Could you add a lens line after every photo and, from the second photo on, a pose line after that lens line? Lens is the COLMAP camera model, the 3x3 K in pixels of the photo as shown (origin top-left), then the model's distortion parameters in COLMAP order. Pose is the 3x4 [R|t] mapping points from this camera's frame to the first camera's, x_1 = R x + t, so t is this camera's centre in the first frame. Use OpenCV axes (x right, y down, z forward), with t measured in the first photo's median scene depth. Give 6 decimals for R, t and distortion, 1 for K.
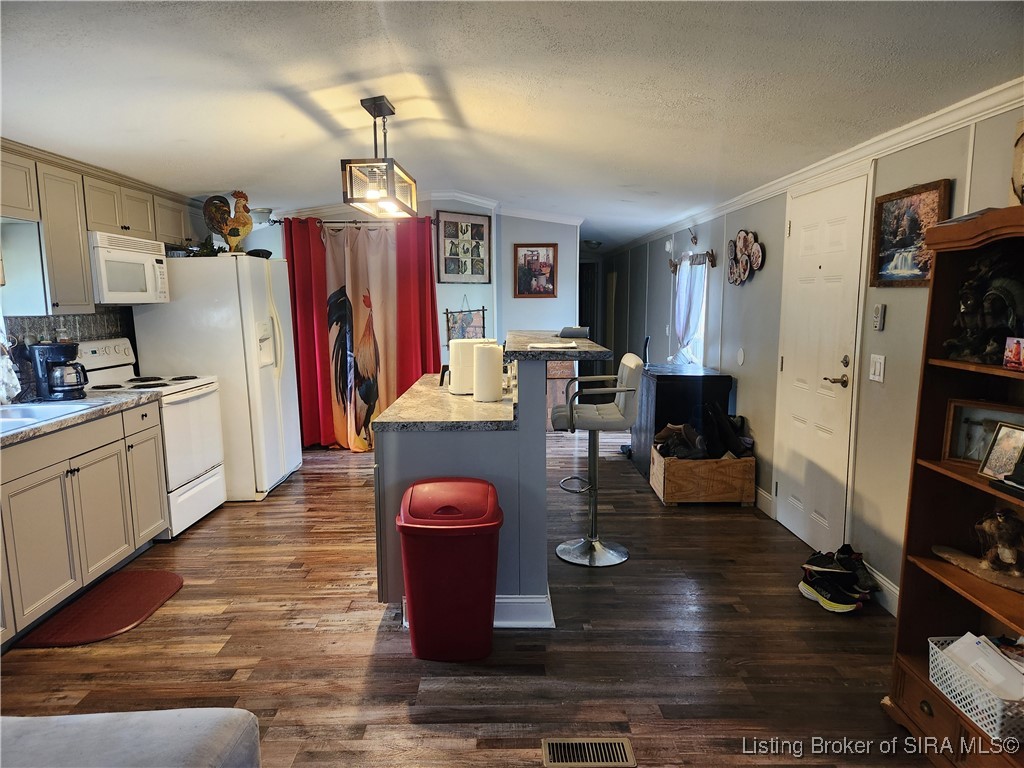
lens RADIAL K [[688.8, 0, 509.5], [0, 688.8, 389.7], [0, 0, 1]] dist [0.080176, -0.061632]
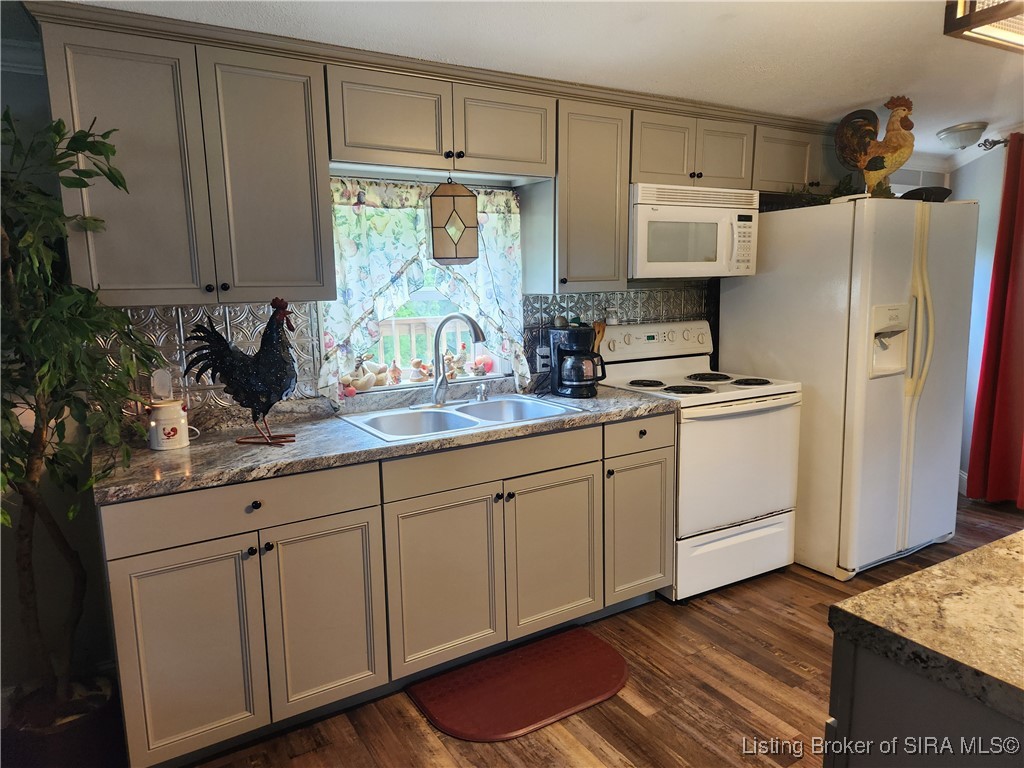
lens RADIAL K [[688.8, 0, 509.5], [0, 688.8, 389.7], [0, 0, 1]] dist [0.080176, -0.061632]
pose [[0.517944, 0.143066, -0.843366, 0.009187], [-0.104625, 0.989108, 0.103536, -0.063977], [0.848992, 0.034611, 0.527271, 0.472293]]
